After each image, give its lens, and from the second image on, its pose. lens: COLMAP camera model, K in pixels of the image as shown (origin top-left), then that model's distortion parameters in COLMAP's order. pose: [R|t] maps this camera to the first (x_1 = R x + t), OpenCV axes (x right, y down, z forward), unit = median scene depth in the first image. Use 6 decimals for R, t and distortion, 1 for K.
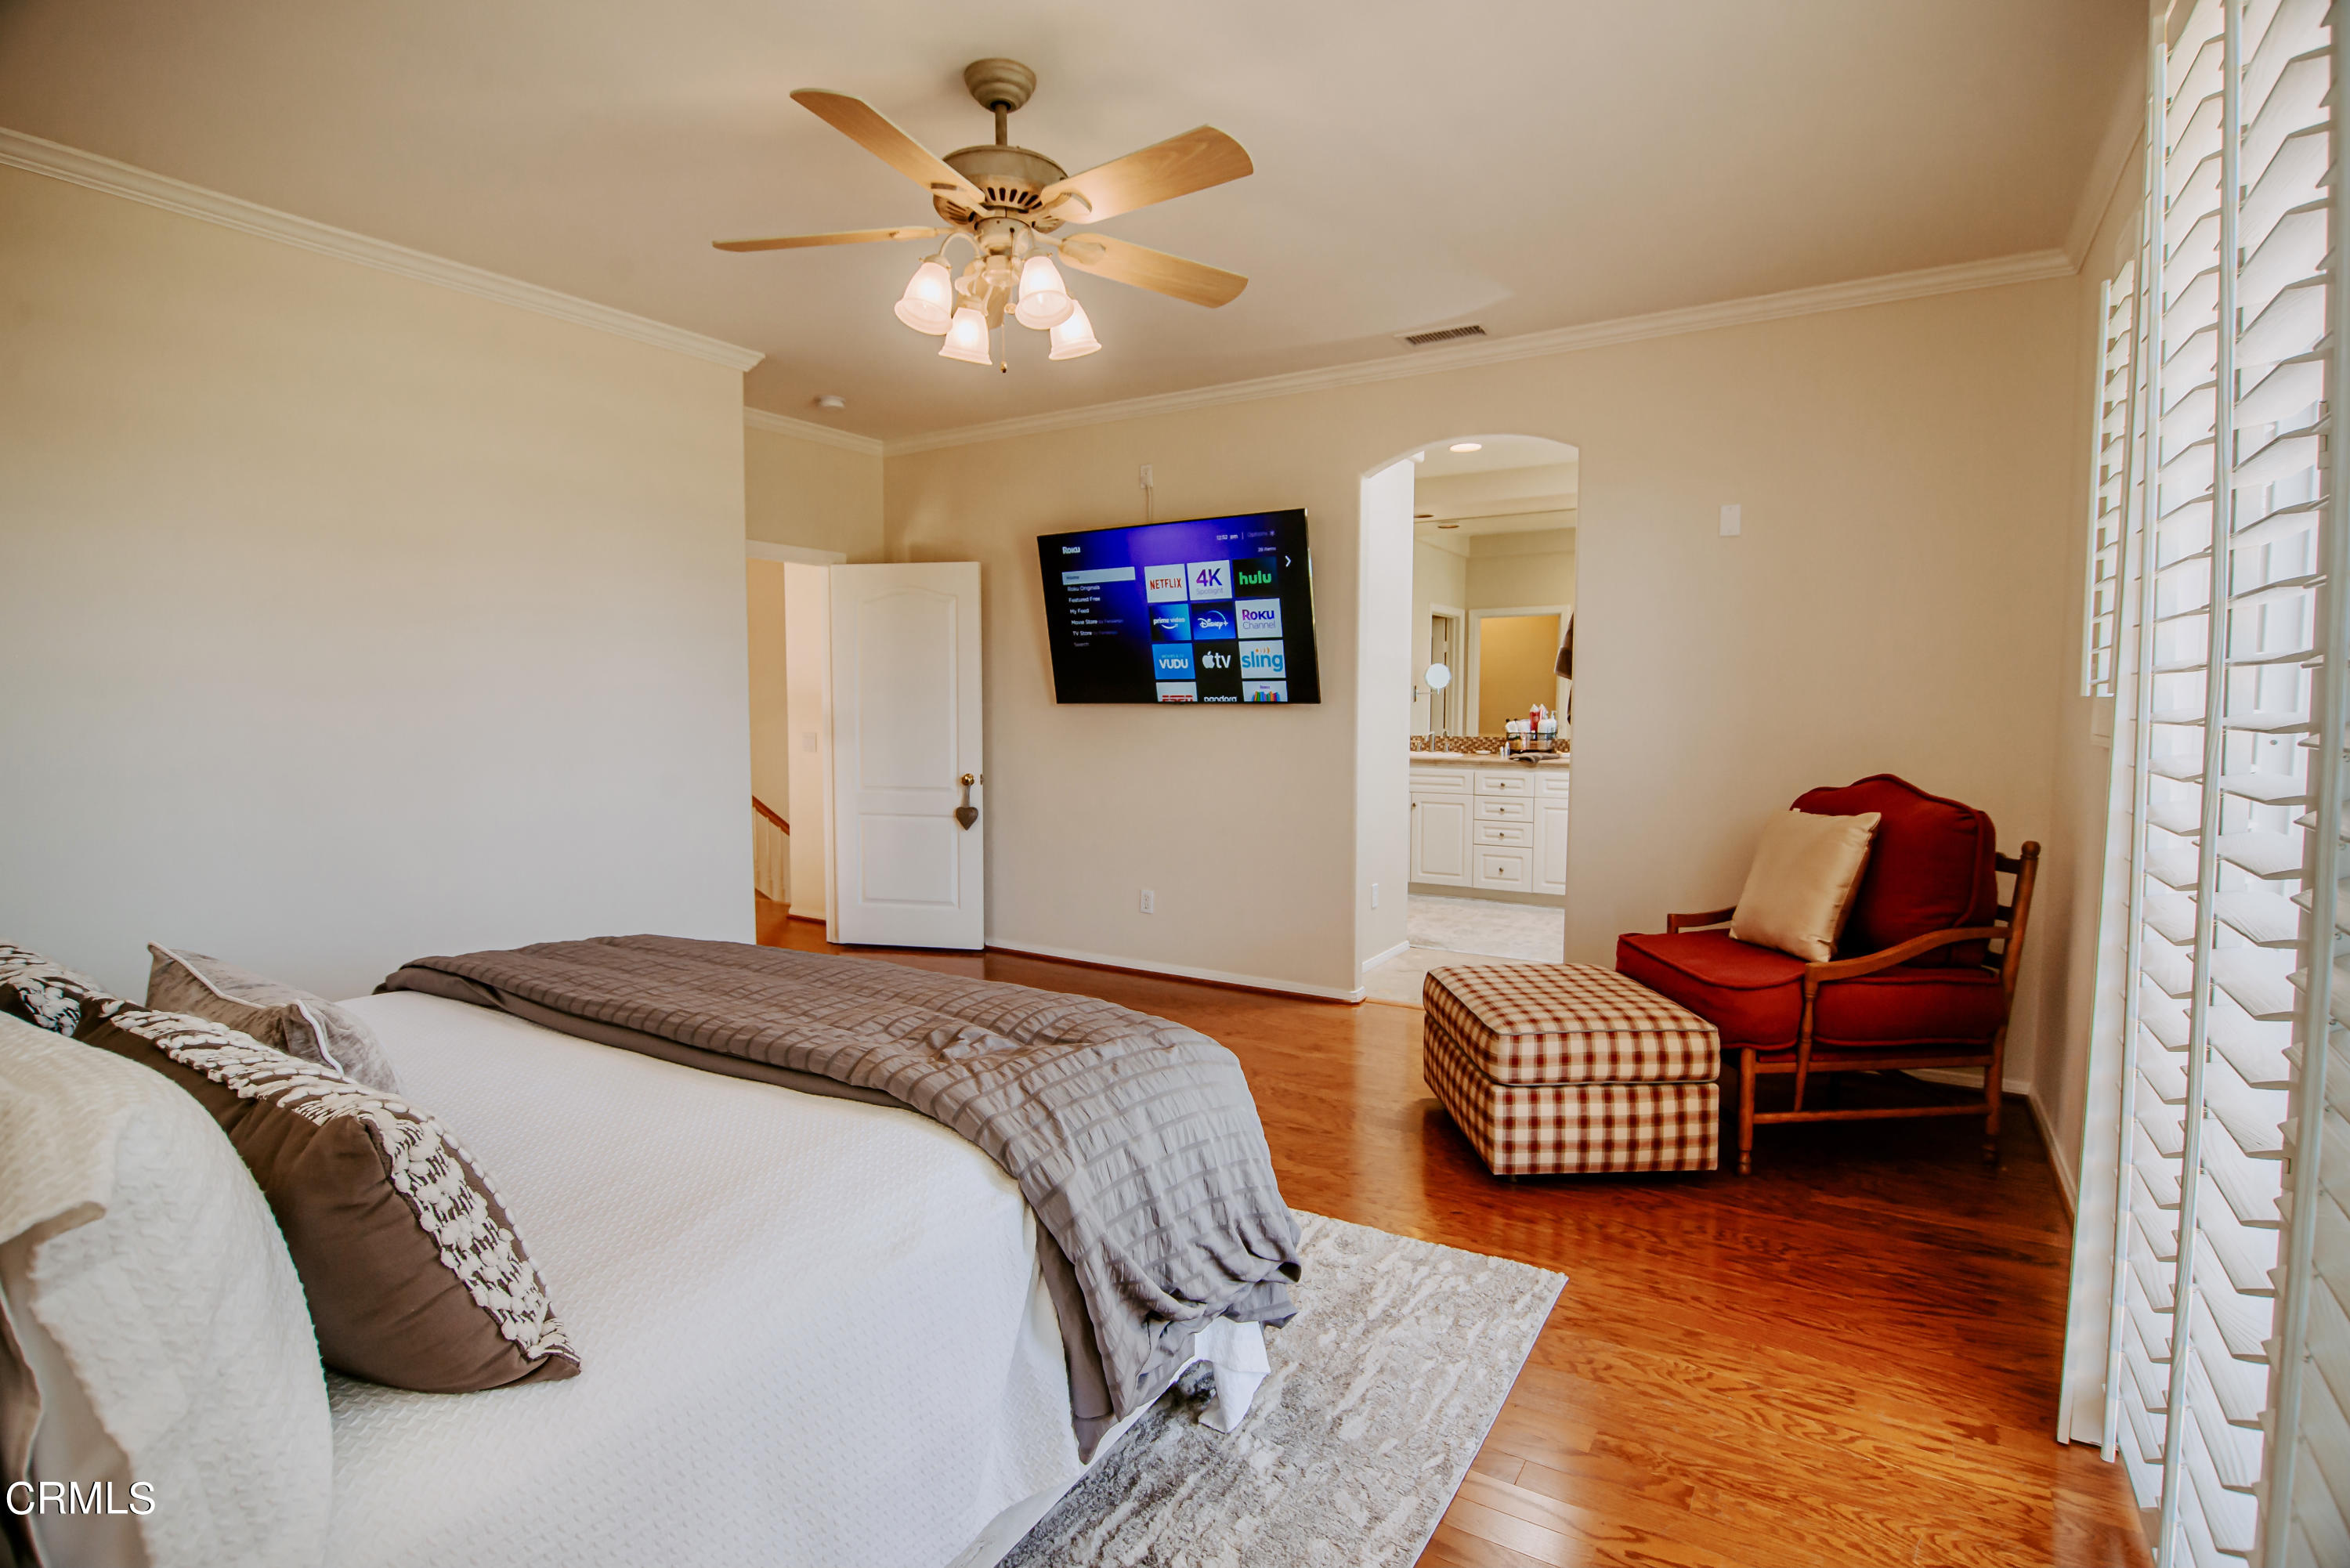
lens RADIAL K [[1142.3, 0, 1176.6], [0, 1142.3, 777.7], [0, 0, 1]] dist [-0.008194, -0.006220]
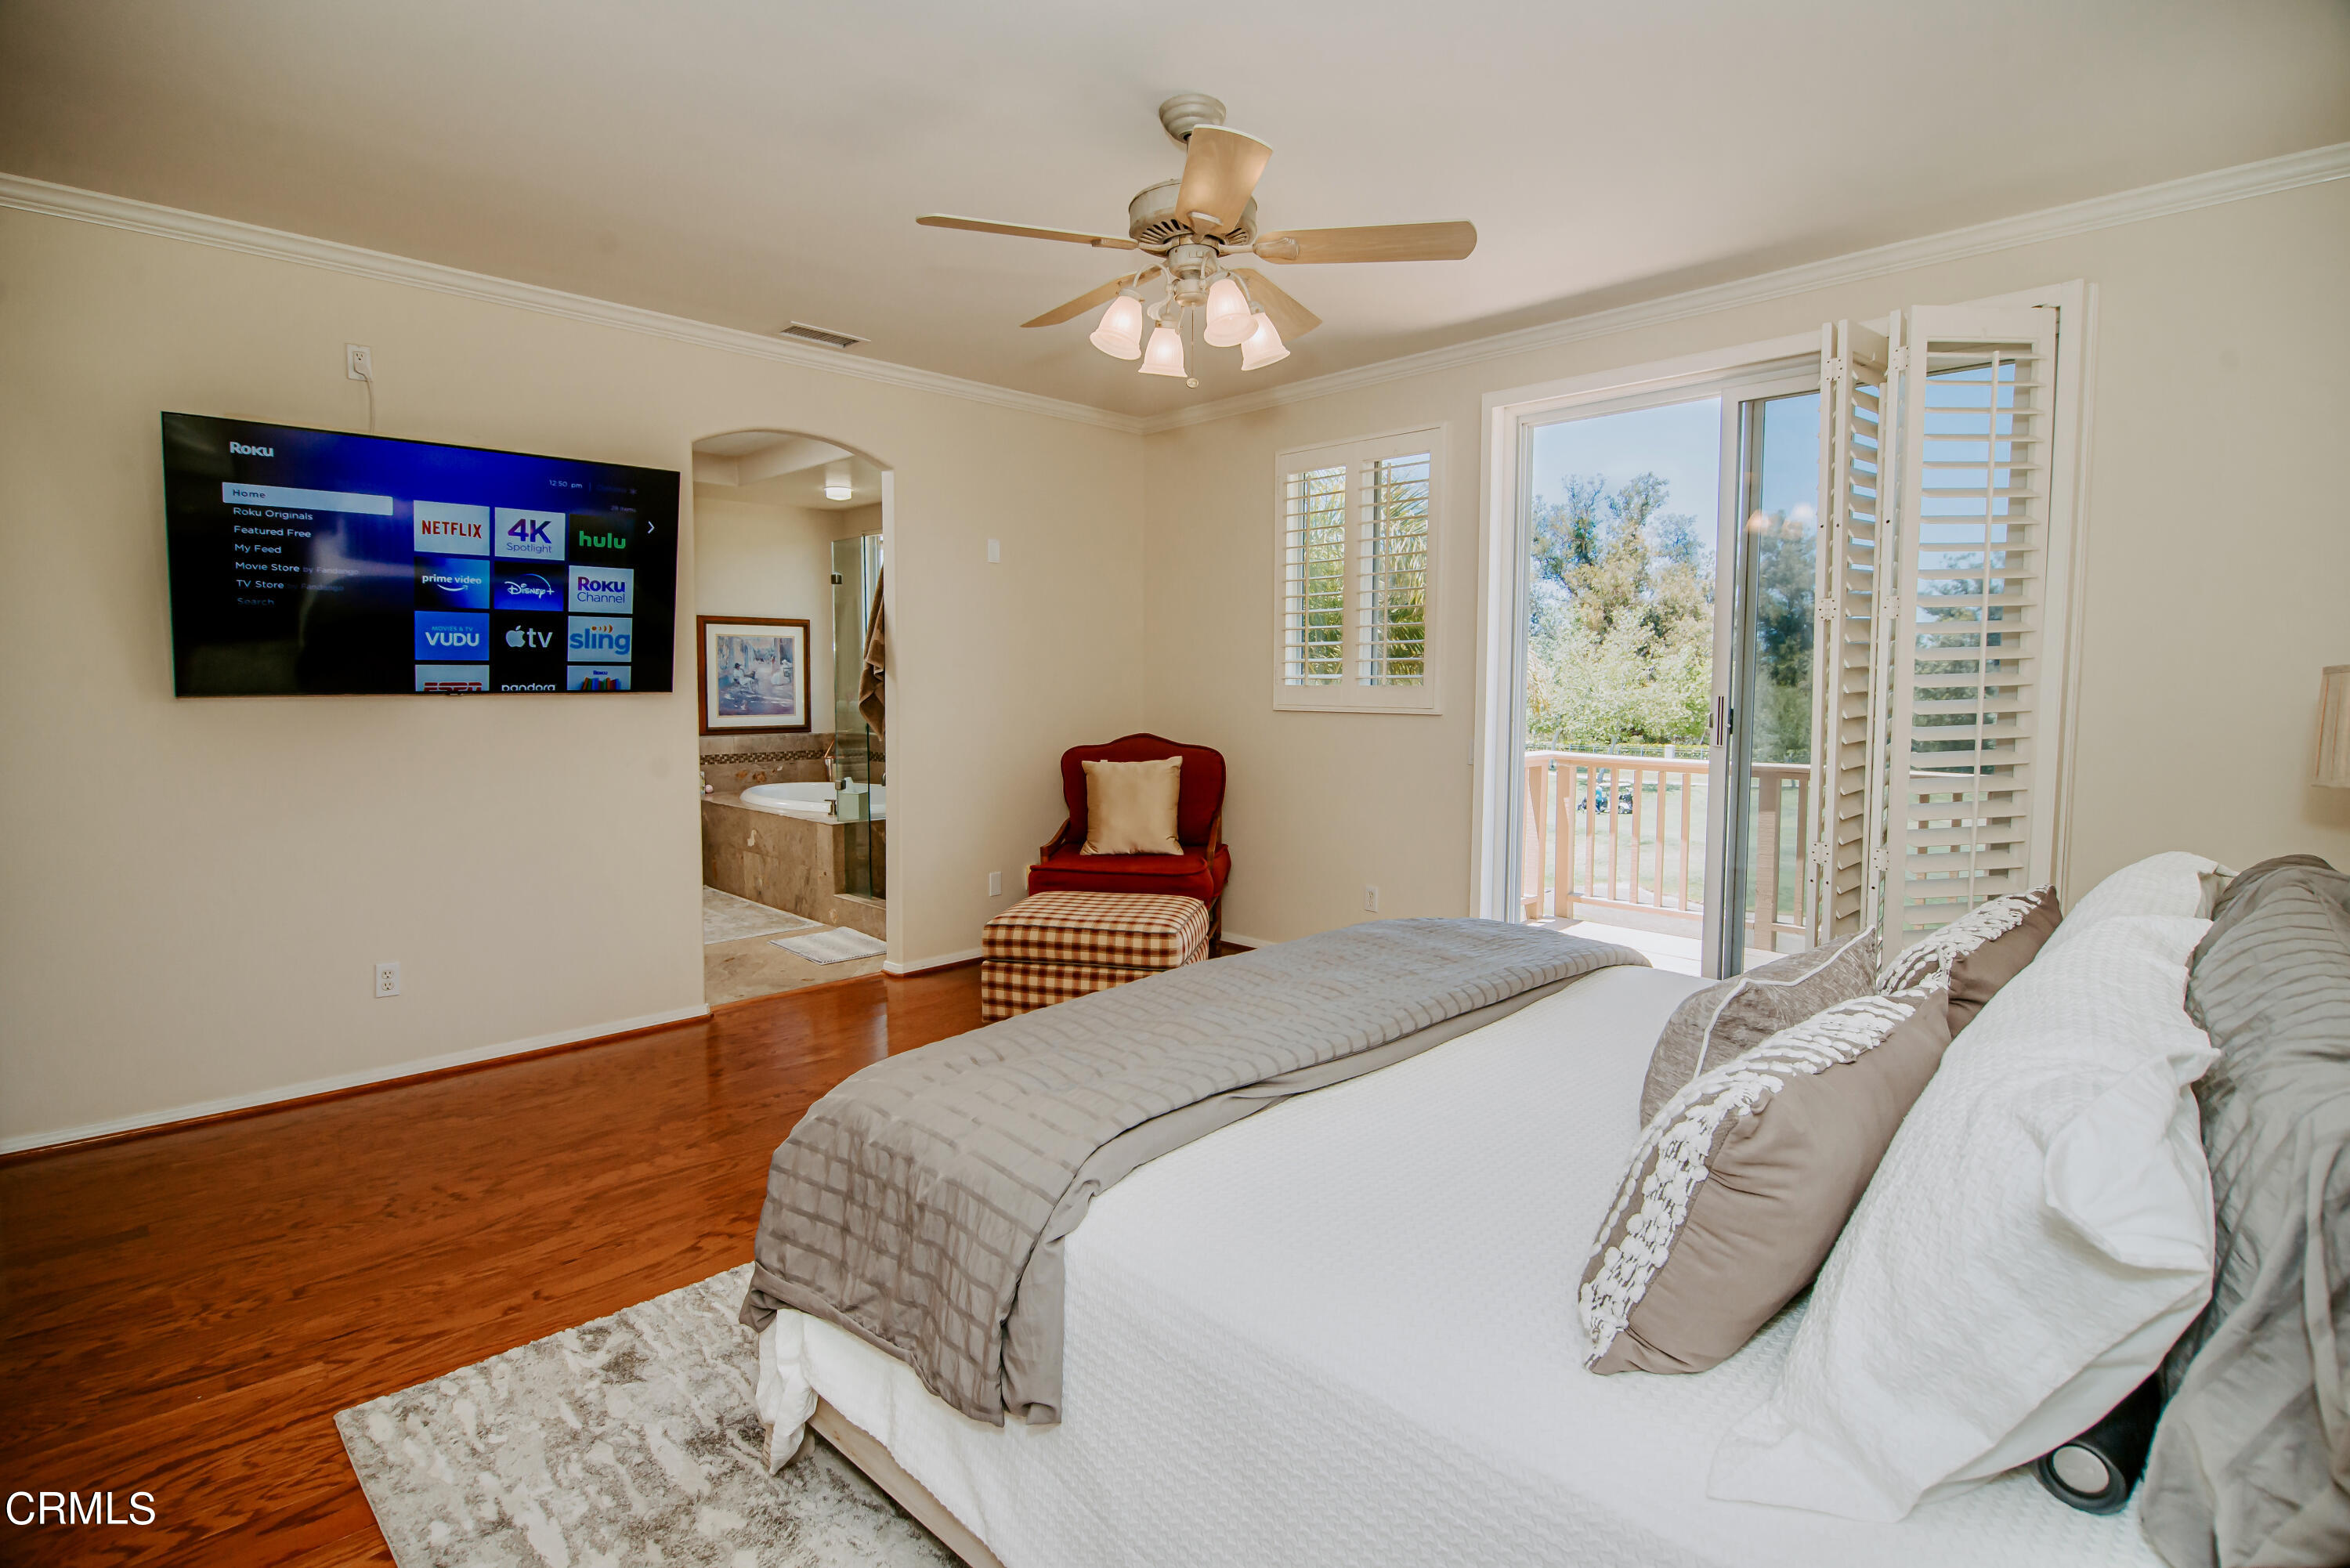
lens RADIAL K [[1142.3, 0, 1169.9], [0, 1142.3, 792.6], [0, 0, 1]] dist [-0.008194, -0.006220]
pose [[0.227482, -0.100613, 0.968571, -0.632678], [0.056668, 0.994330, 0.089980, -0.042290], [-0.972132, 0.034418, 0.231893, 0.396755]]
